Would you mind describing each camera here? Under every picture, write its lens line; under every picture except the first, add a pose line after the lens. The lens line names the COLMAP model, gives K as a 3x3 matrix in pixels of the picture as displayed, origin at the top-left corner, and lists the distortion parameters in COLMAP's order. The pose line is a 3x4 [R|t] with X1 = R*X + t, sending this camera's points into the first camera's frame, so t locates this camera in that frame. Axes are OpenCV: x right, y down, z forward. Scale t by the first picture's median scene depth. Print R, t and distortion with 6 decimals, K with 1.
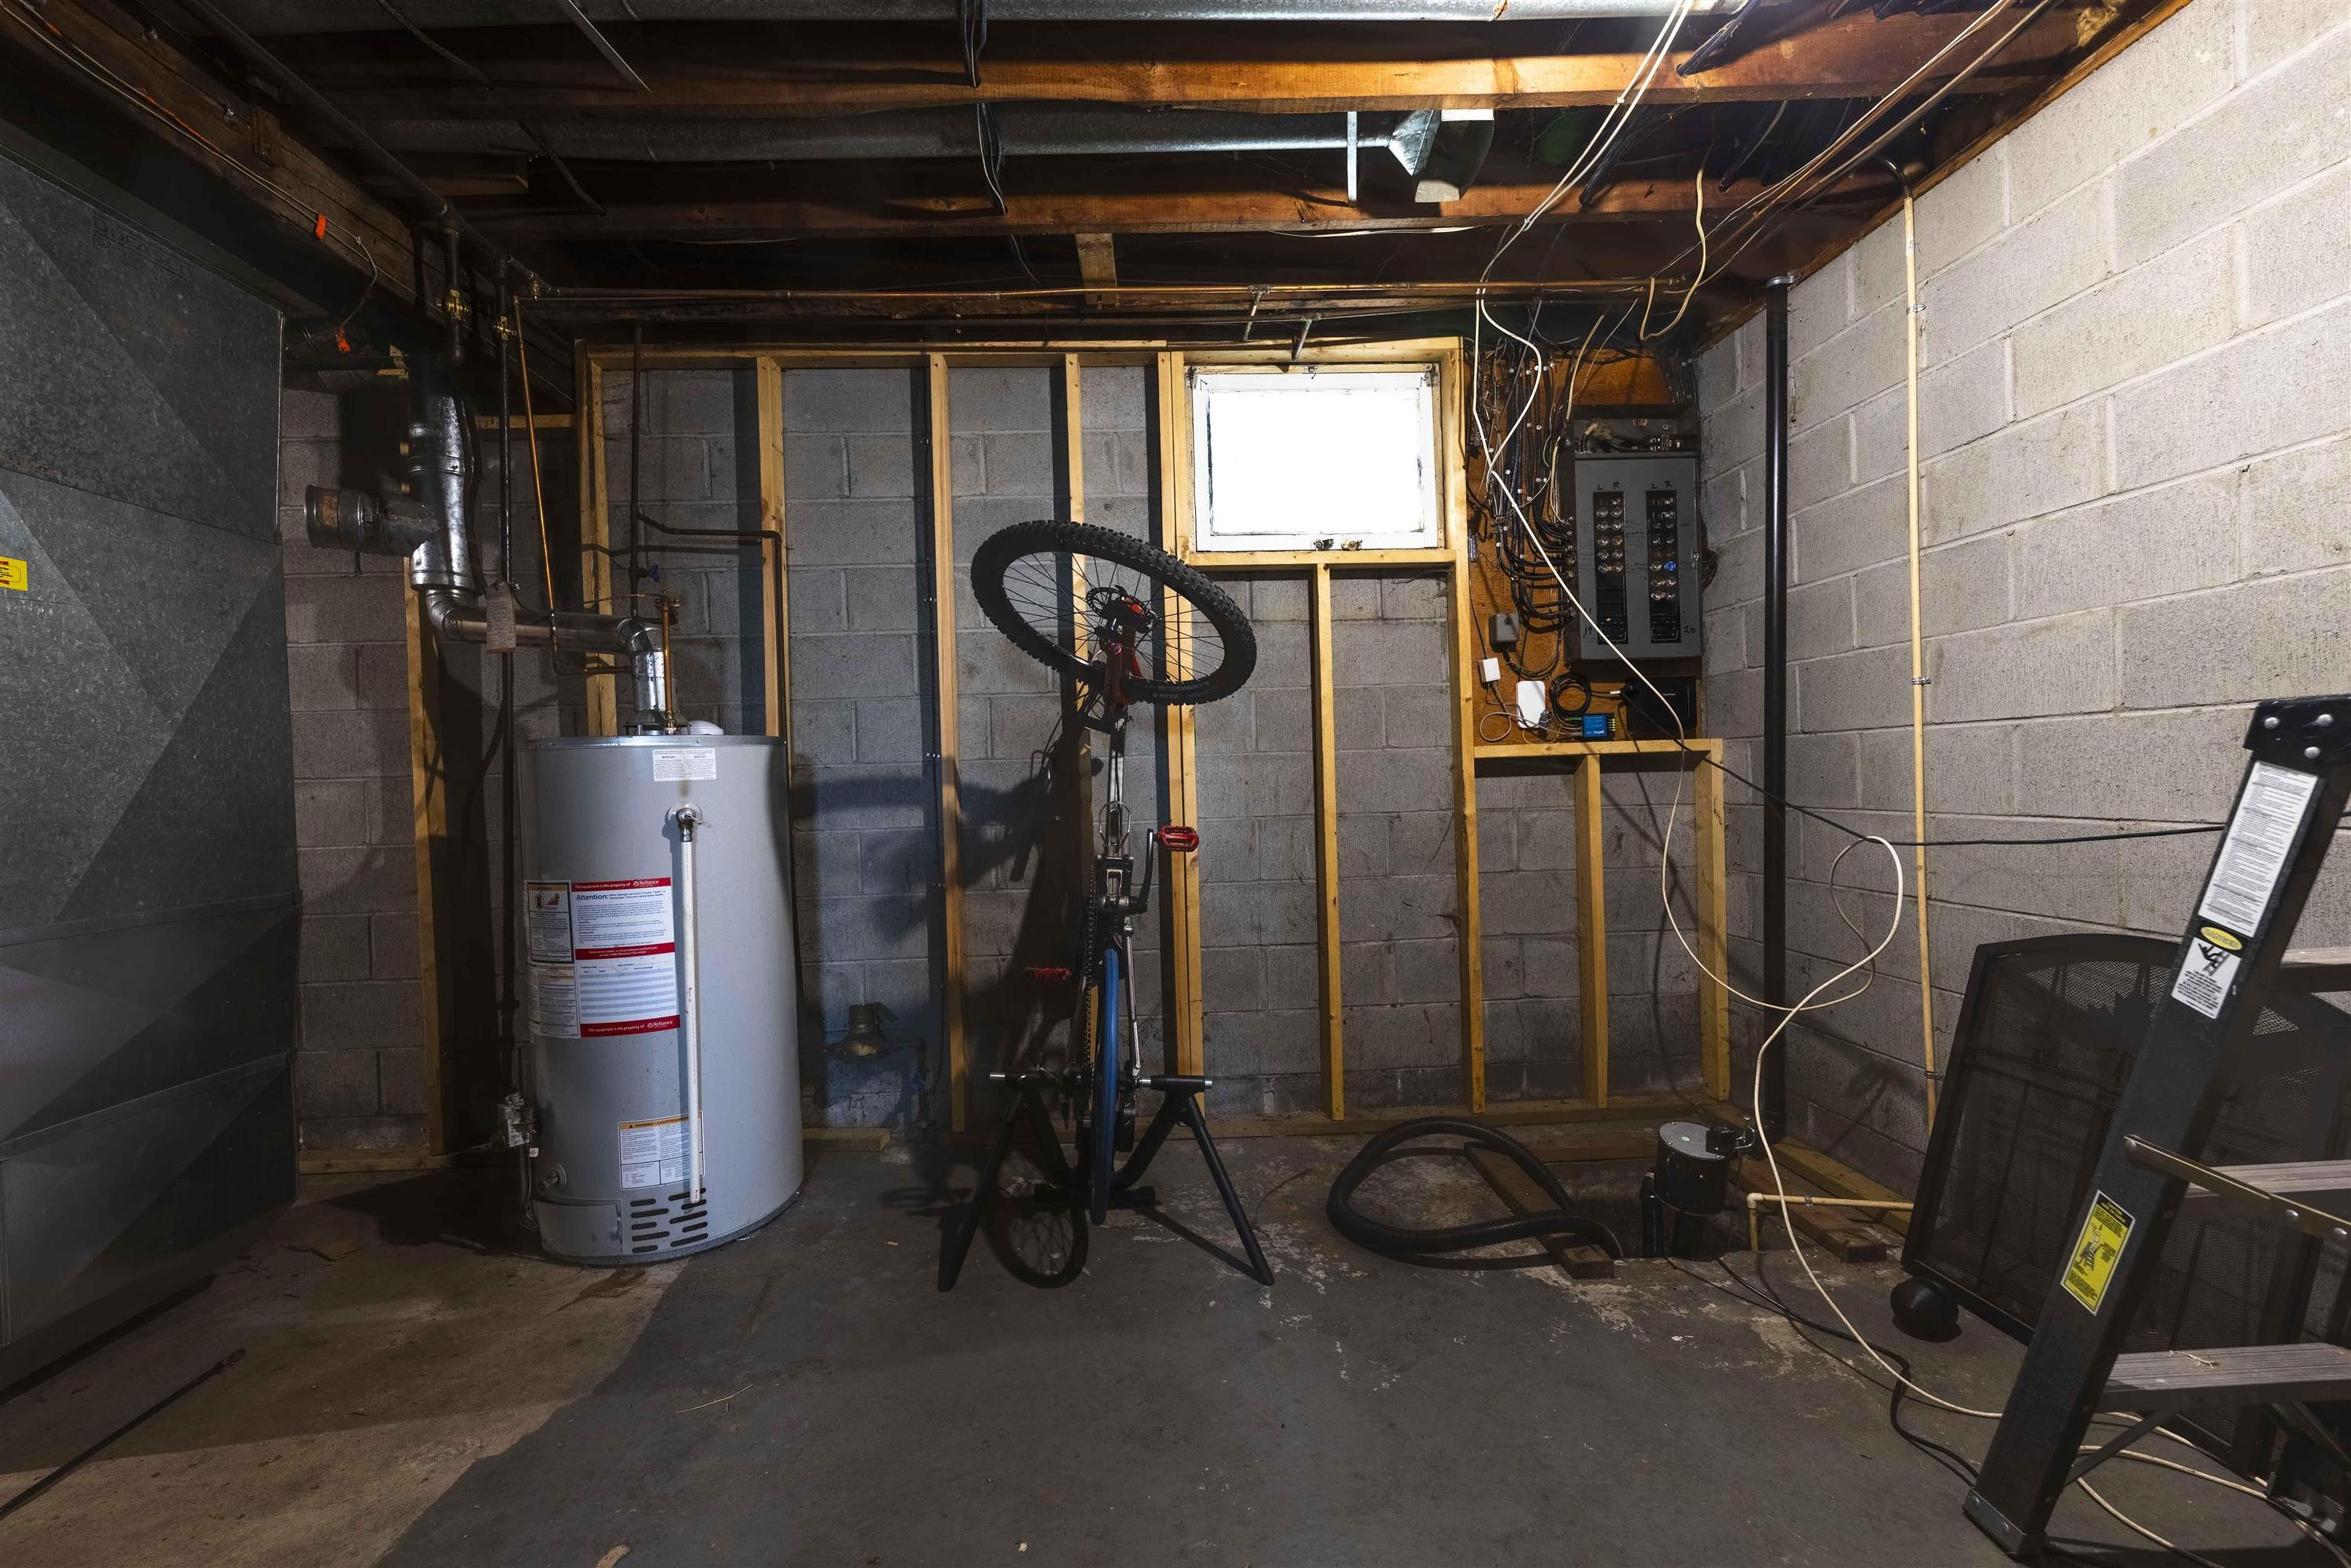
lens RADIAL K [[939.1, 0, 1166.1], [0, 939.1, 790.9], [0, 0, 1]] dist [0.004470, -0.004971]
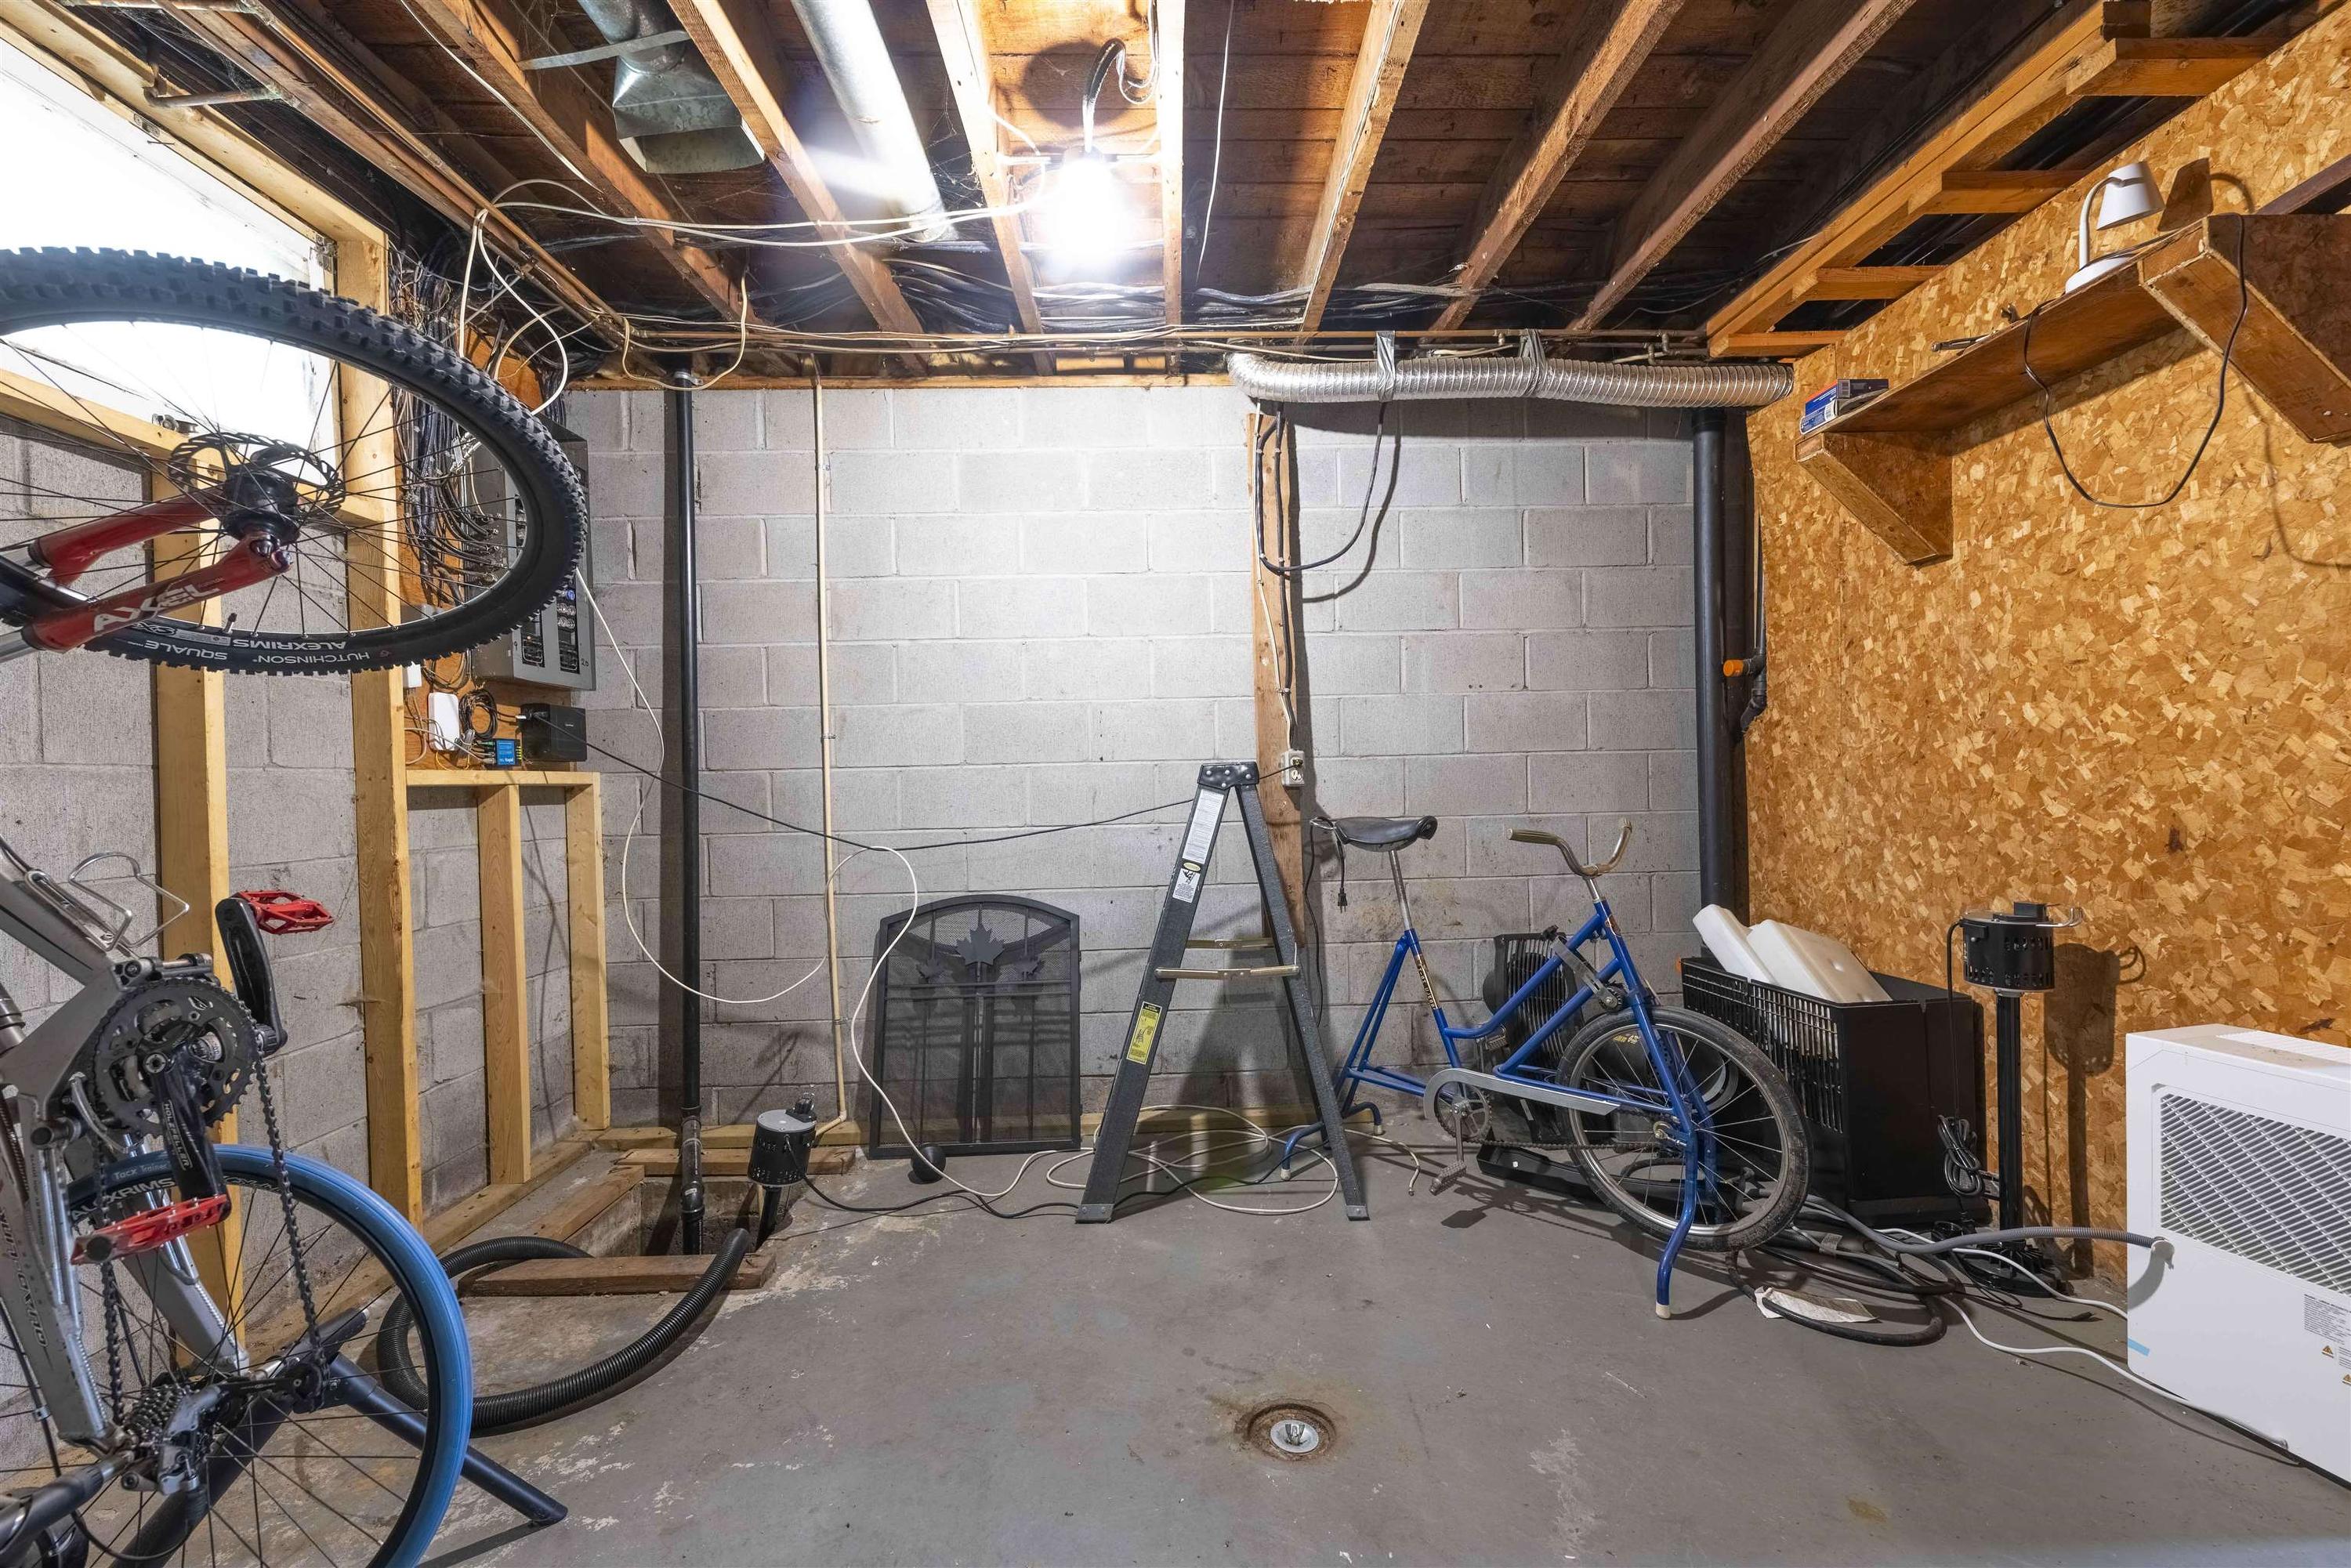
lens RADIAL K [[939.1, 0, 1166.1], [0, 939.1, 790.9], [0, 0, 1]] dist [0.004470, -0.004971]
pose [[0.021158, 0.018492, 0.999605, -0.560543], [0.033027, 0.999270, -0.019185, 0.006412], [-0.999230, 0.033420, 0.020532, 0.480087]]
